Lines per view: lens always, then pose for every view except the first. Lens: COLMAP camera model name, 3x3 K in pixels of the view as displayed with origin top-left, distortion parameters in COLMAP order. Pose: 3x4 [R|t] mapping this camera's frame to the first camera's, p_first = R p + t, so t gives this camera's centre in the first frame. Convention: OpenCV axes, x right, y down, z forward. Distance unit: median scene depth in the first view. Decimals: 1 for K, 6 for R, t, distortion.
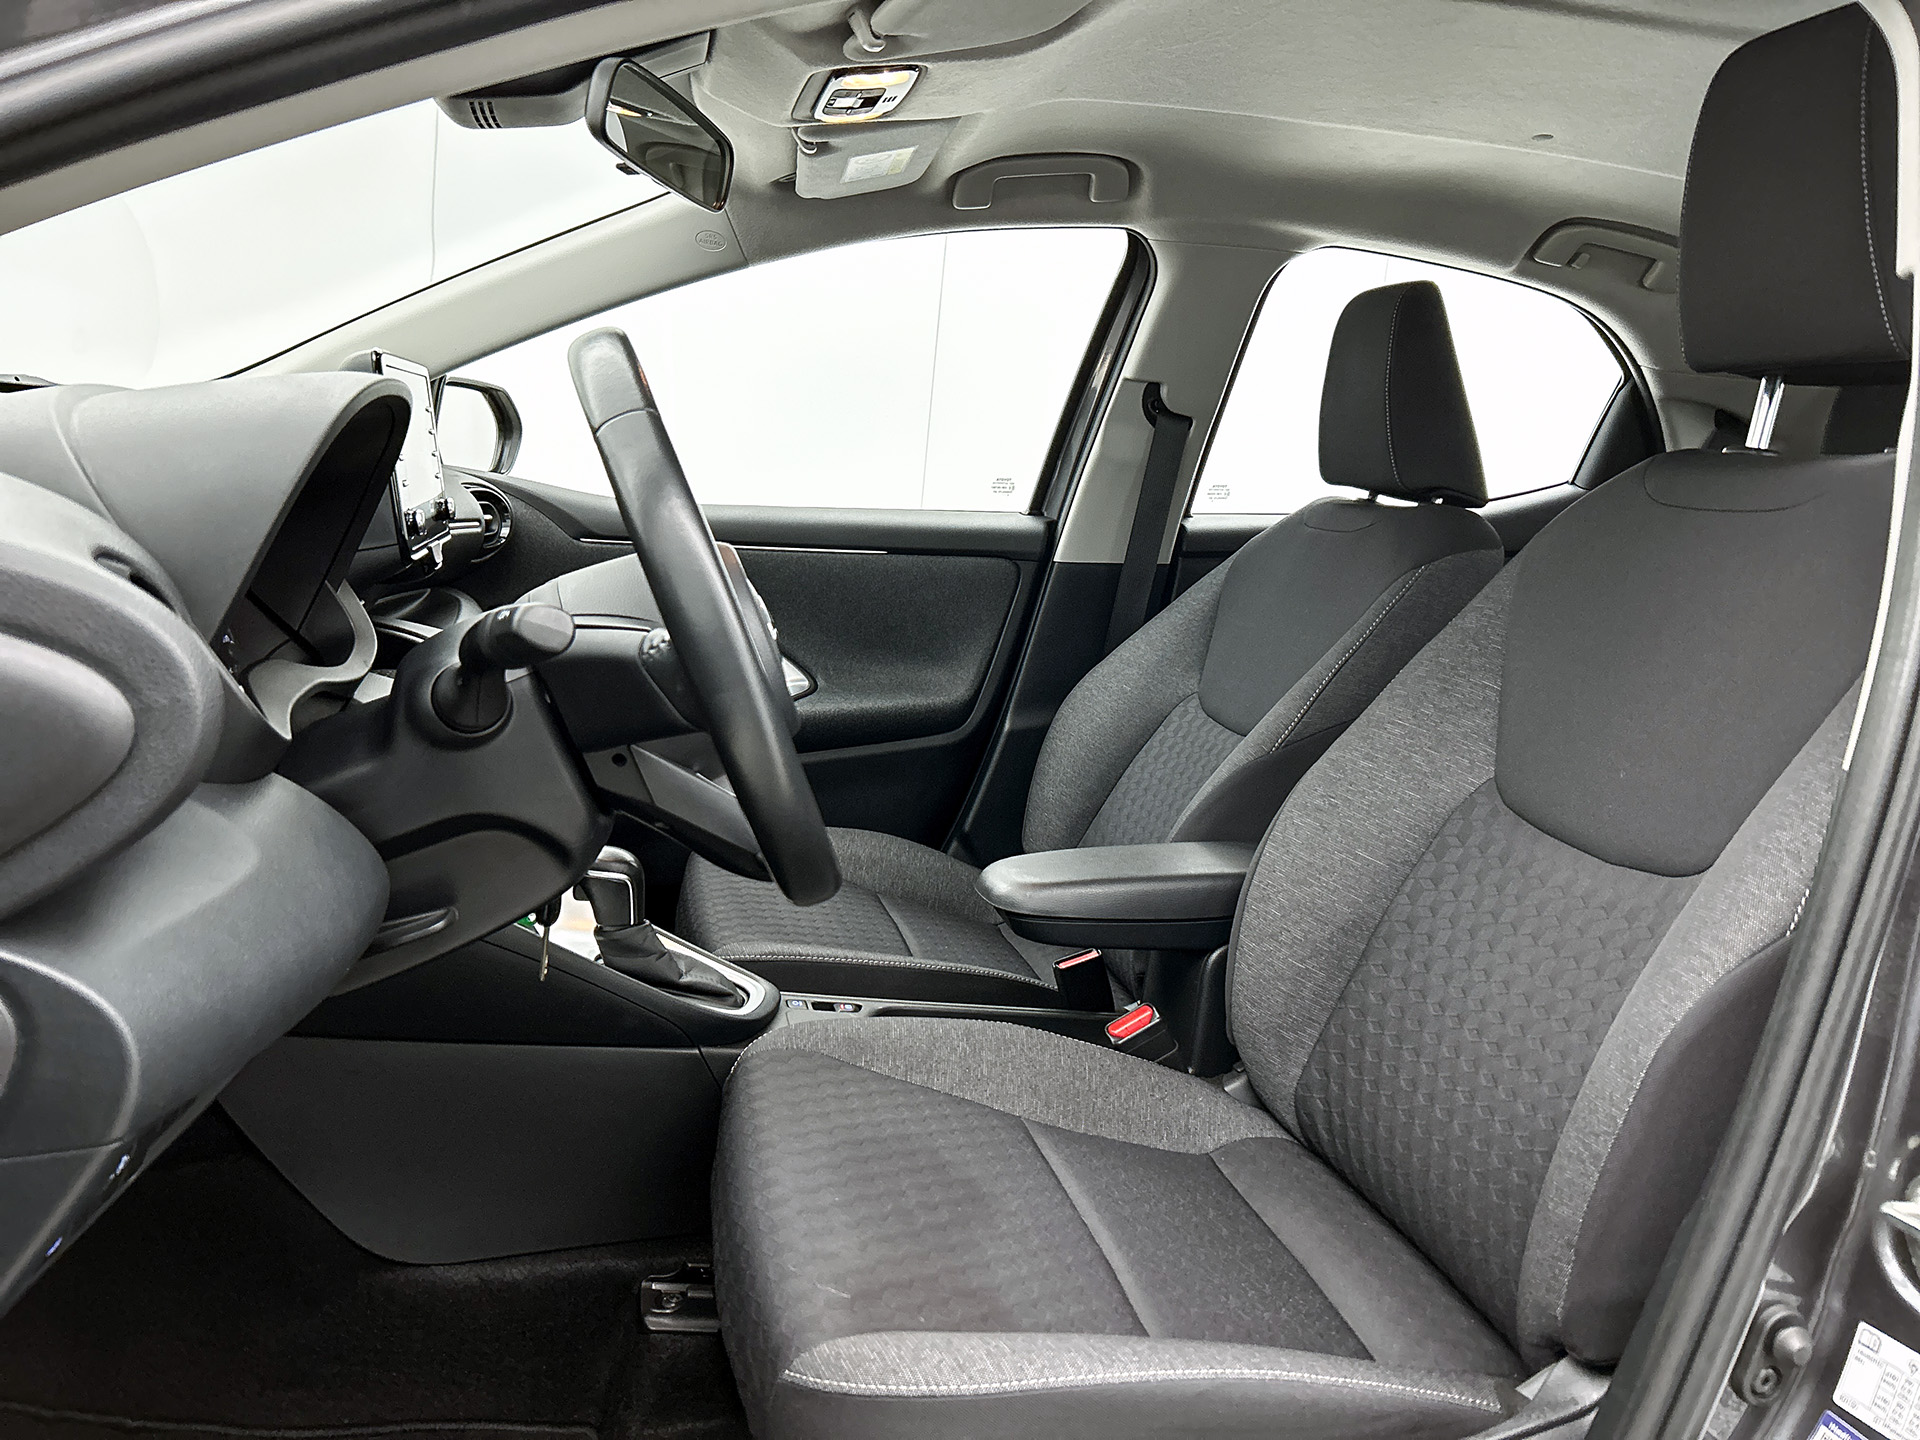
lens RADIAL K [[1493.8, 0, 979.5], [0, 1493.8, 740.0], [0, 0, 1]] dist [0.020398, -0.003468]
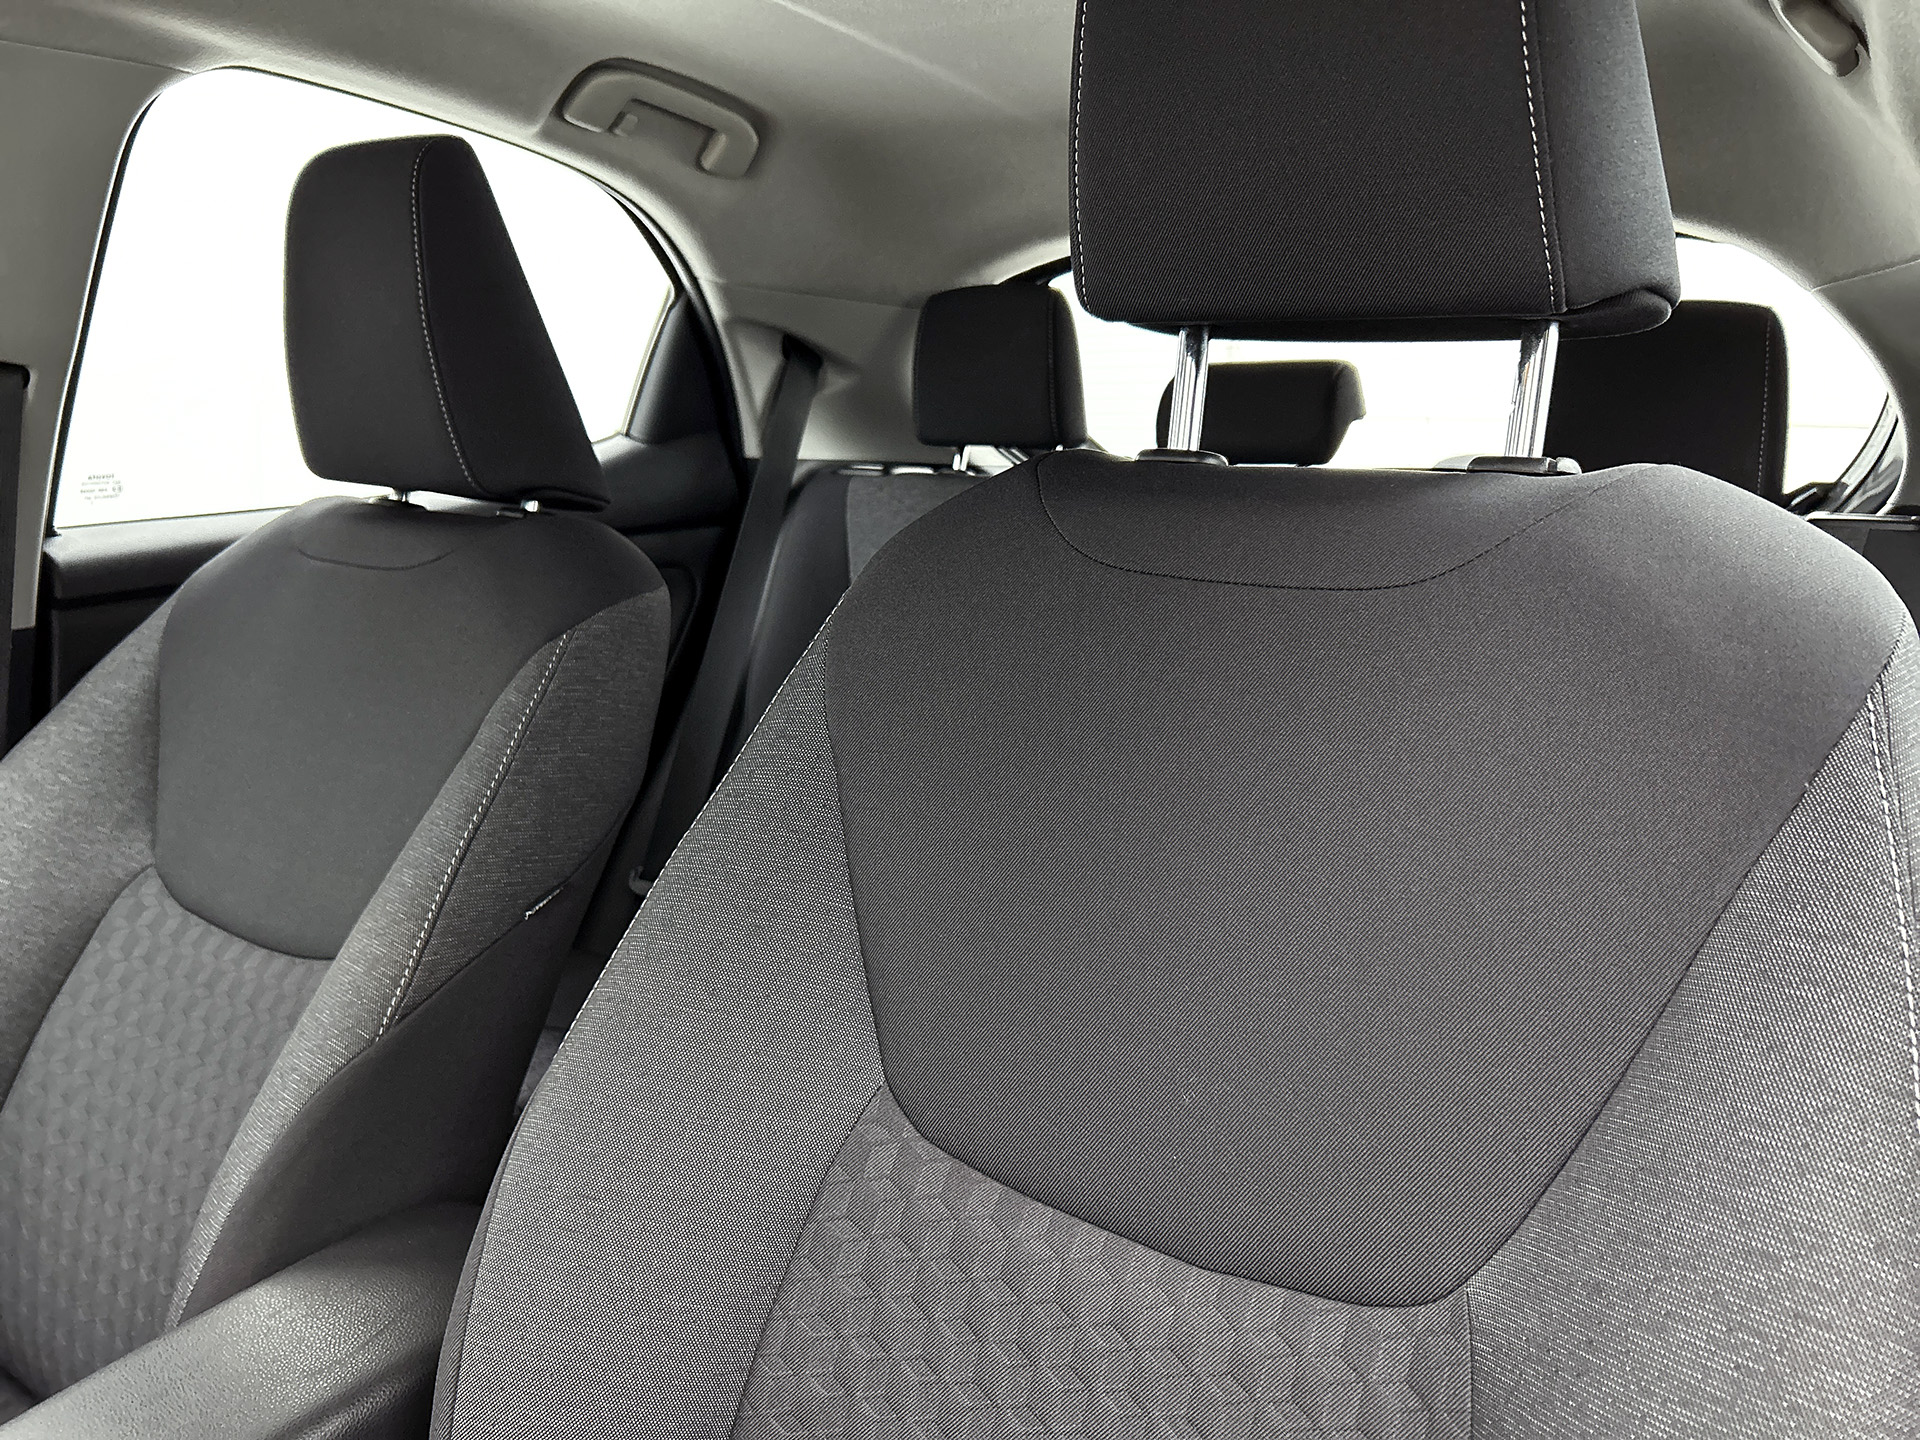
lens RADIAL K [[1493.8, 0, 979.5], [0, 1493.8, 740.0], [0, 0, 1]] dist [0.020398, -0.003468]
pose [[0.756170, -0.188804, 0.626546, 0.035357], [0.143989, 0.982012, 0.122143, -0.101958], [-0.638337, -0.002145, 0.769754, 0.364031]]
